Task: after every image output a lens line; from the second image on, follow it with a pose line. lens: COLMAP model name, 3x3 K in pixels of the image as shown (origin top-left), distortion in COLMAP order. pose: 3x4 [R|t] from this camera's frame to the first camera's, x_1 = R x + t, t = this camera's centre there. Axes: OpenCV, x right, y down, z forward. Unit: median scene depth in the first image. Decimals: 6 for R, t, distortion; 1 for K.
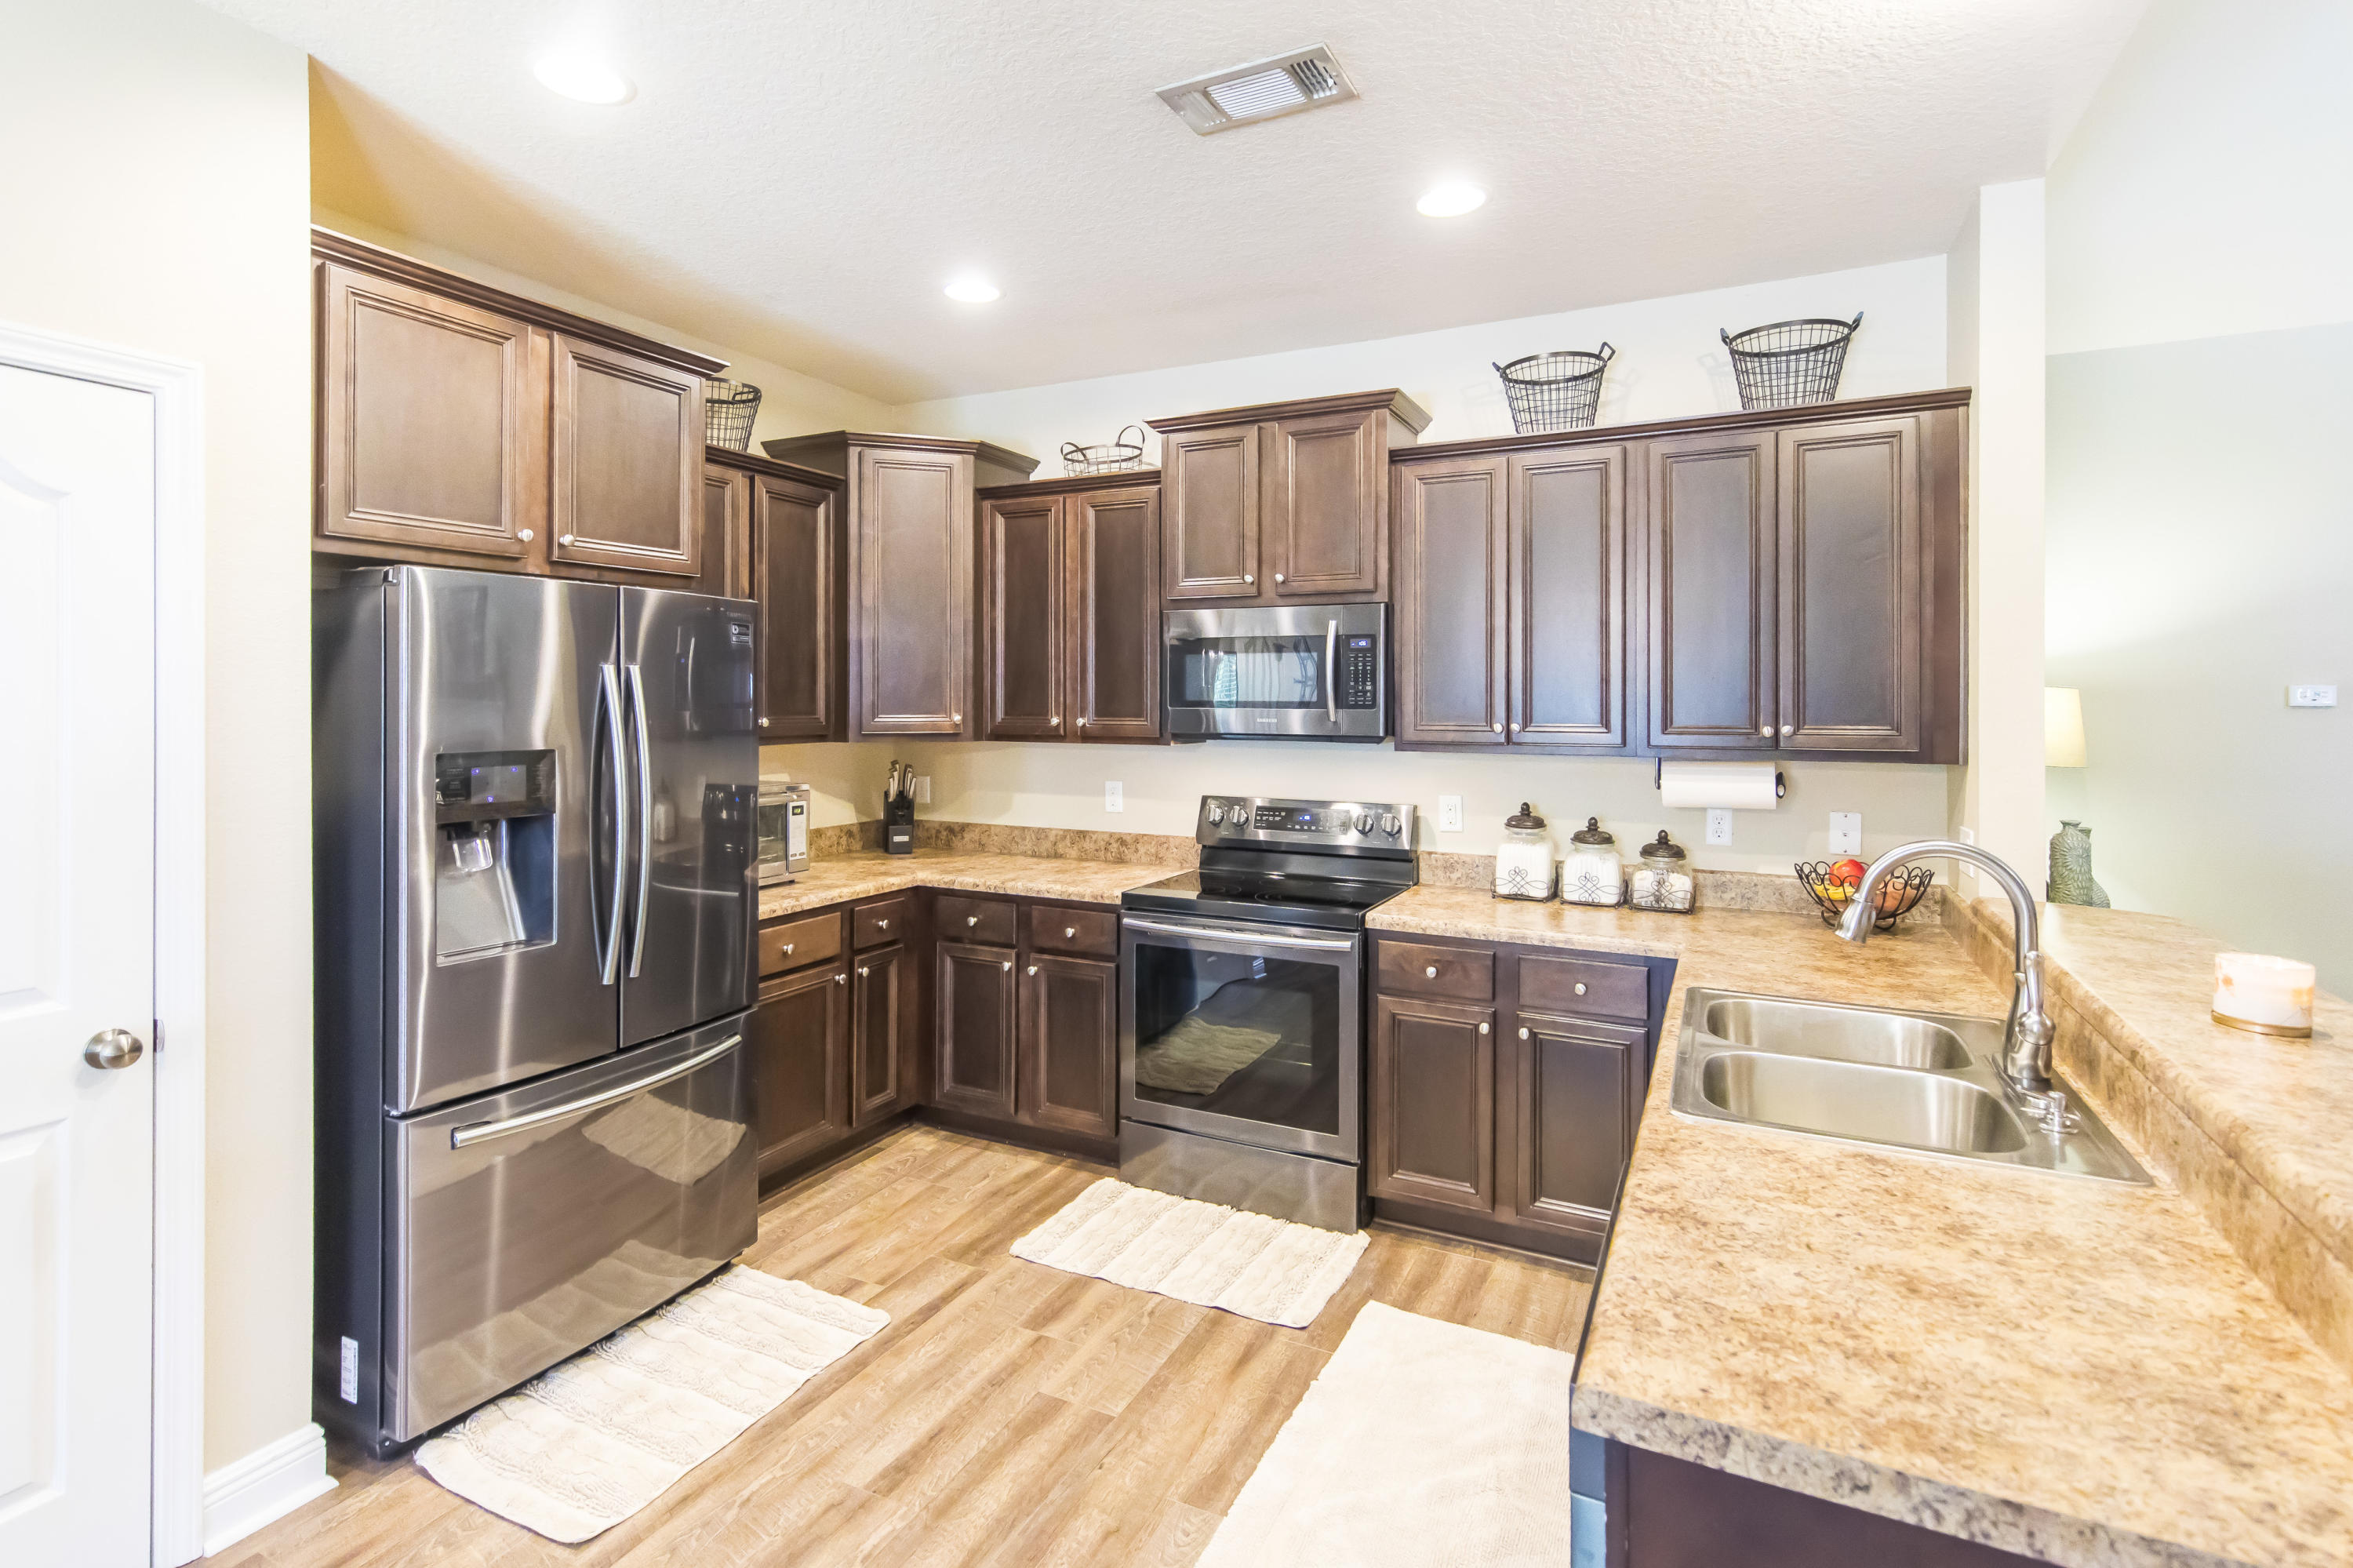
lens RADIAL K [[1120.4, 0, 1164.8], [0, 1120.4, 698.6], [0, 0, 1]] dist [0.003083, -0.002731]
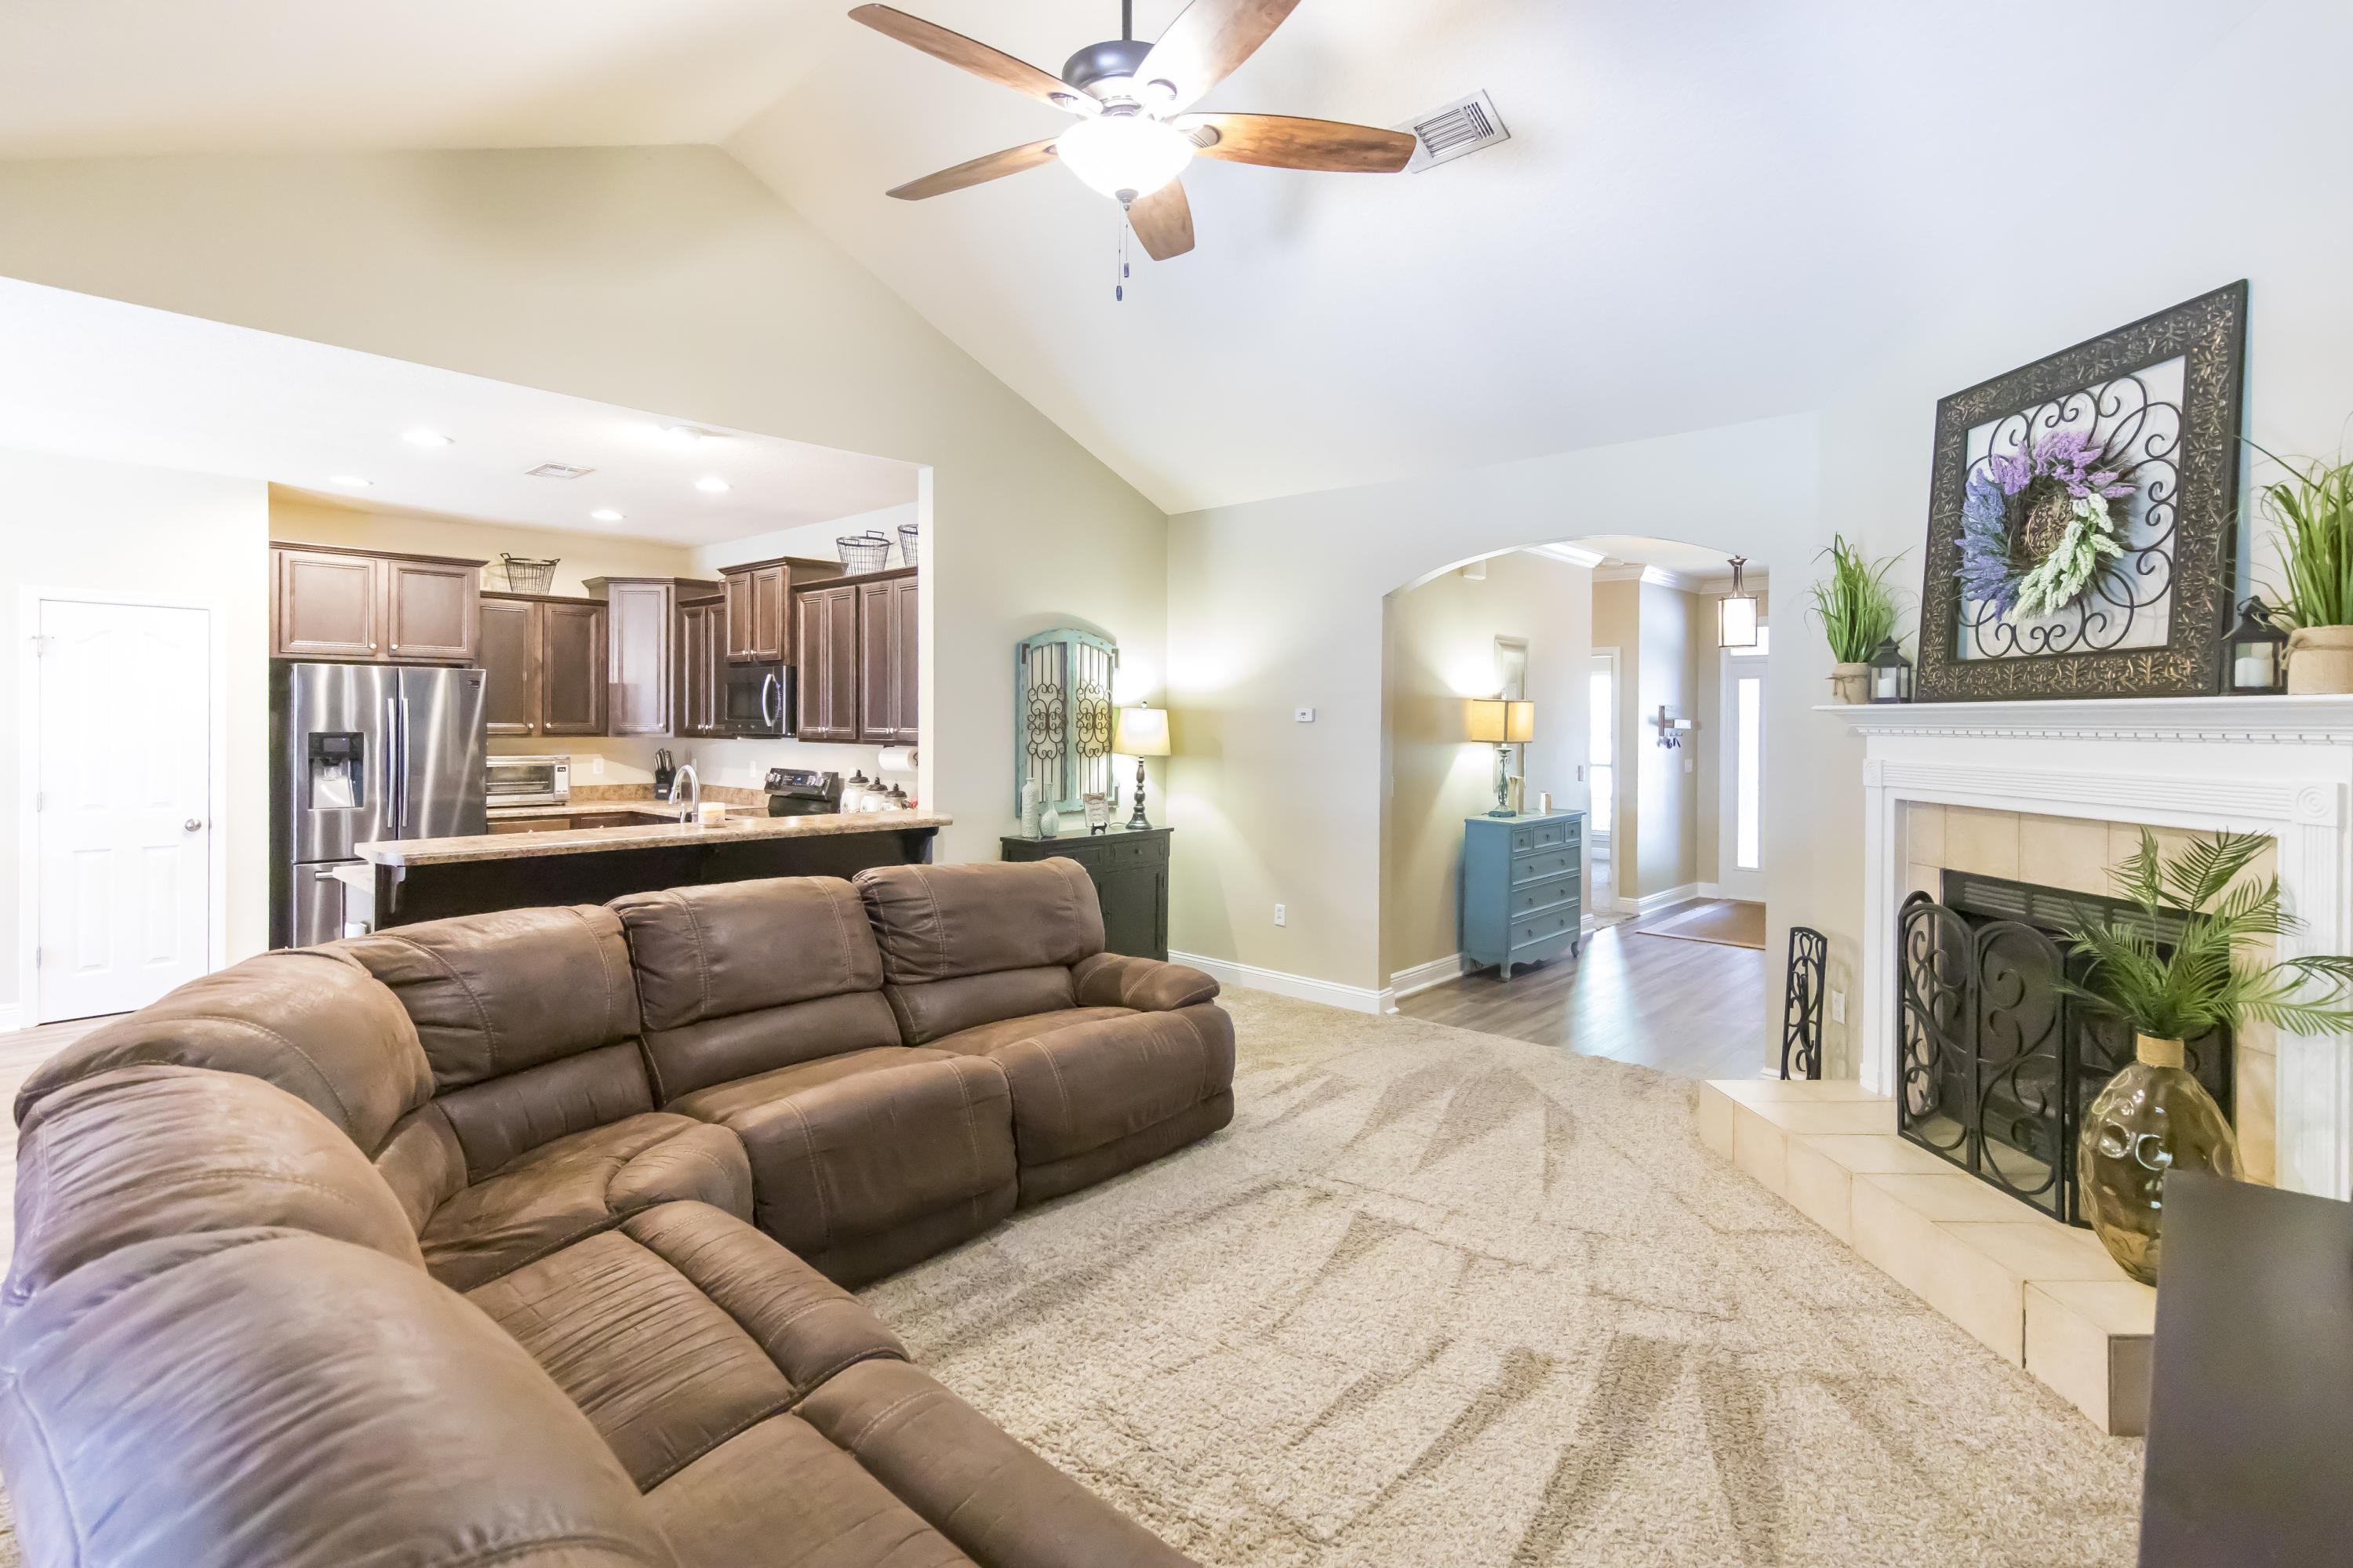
lens RADIAL K [[1120.4, 0, 1189.1], [0, 1120.4, 730.7], [0, 0, 1]] dist [0.003083, -0.002731]
pose [[0.963942, 0.007369, -0.266012, 1.409159], [-0.004636, 0.999930, 0.010899, 0.003540], [0.266073, -0.009273, 0.963908, -0.696181]]
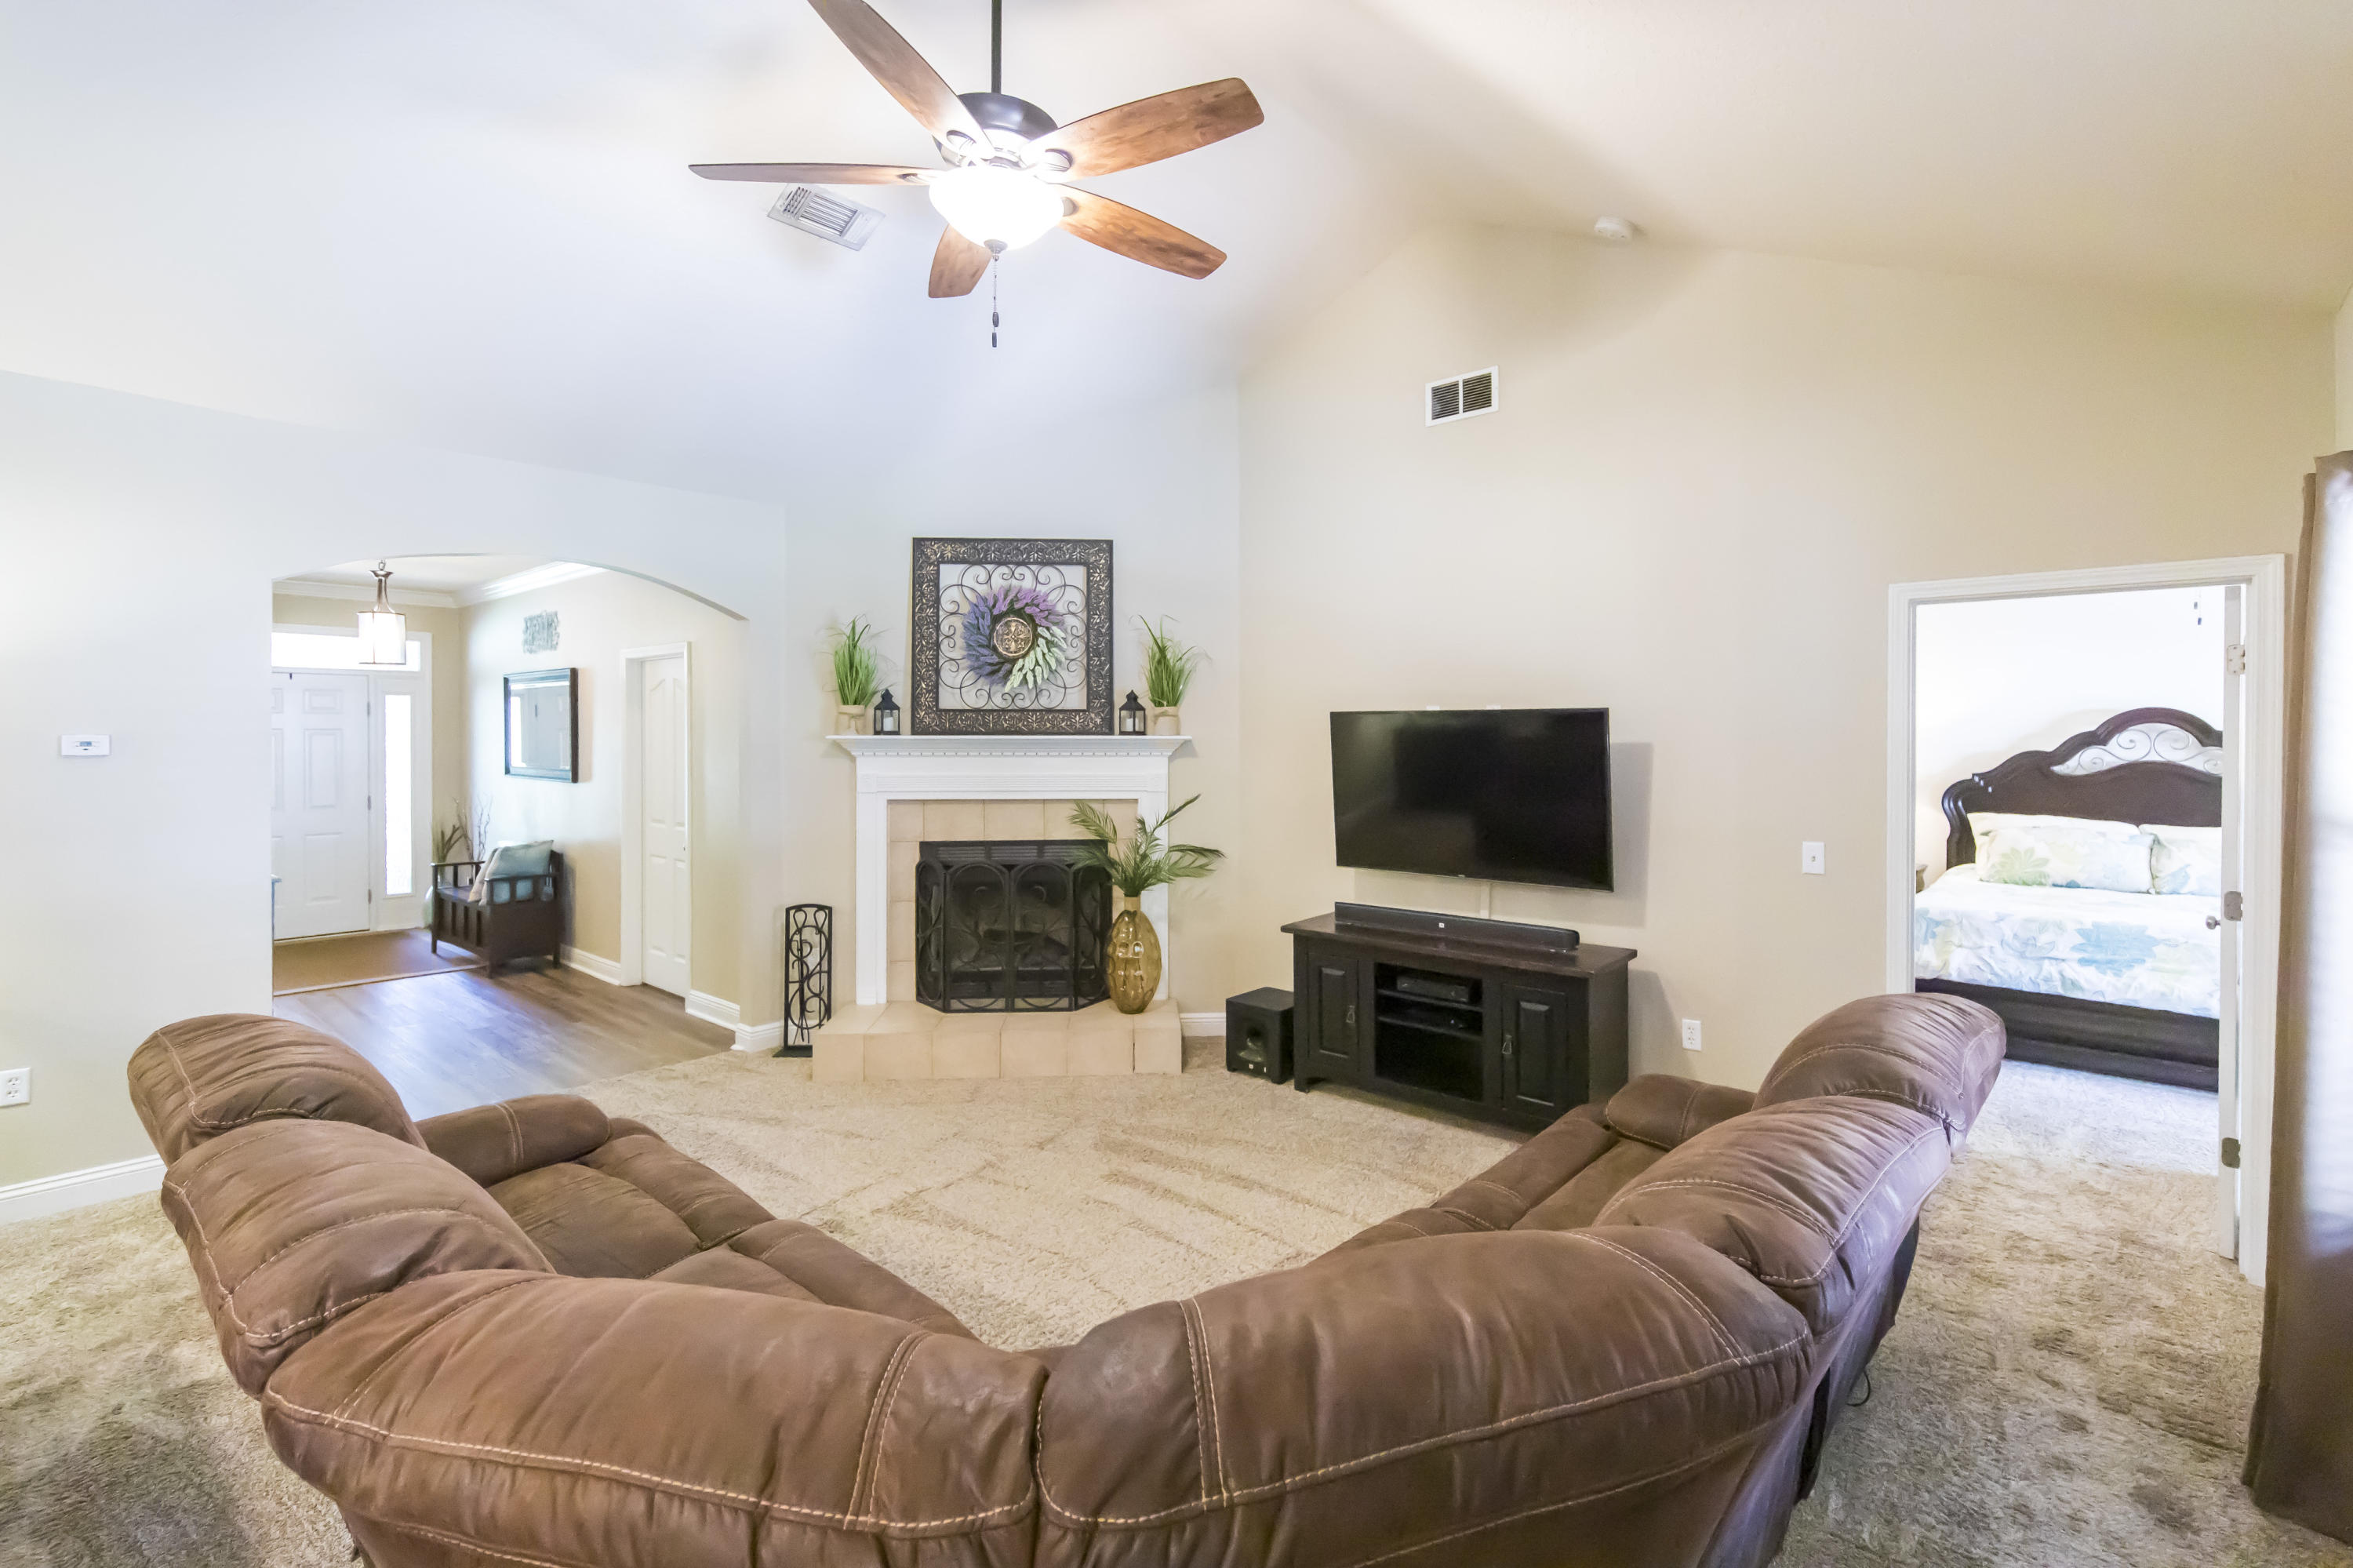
lens RADIAL K [[1120.4, 0, 1128.3], [0, 1120.4, 744.4], [0, 0, 1]] dist [0.003083, -0.002731]
pose [[0.253678, -0.008790, 0.967249, 0.274035], [-0.003037, 0.999947, 0.009884, -0.017958], [-0.967284, -0.005444, 0.253638, -0.185649]]
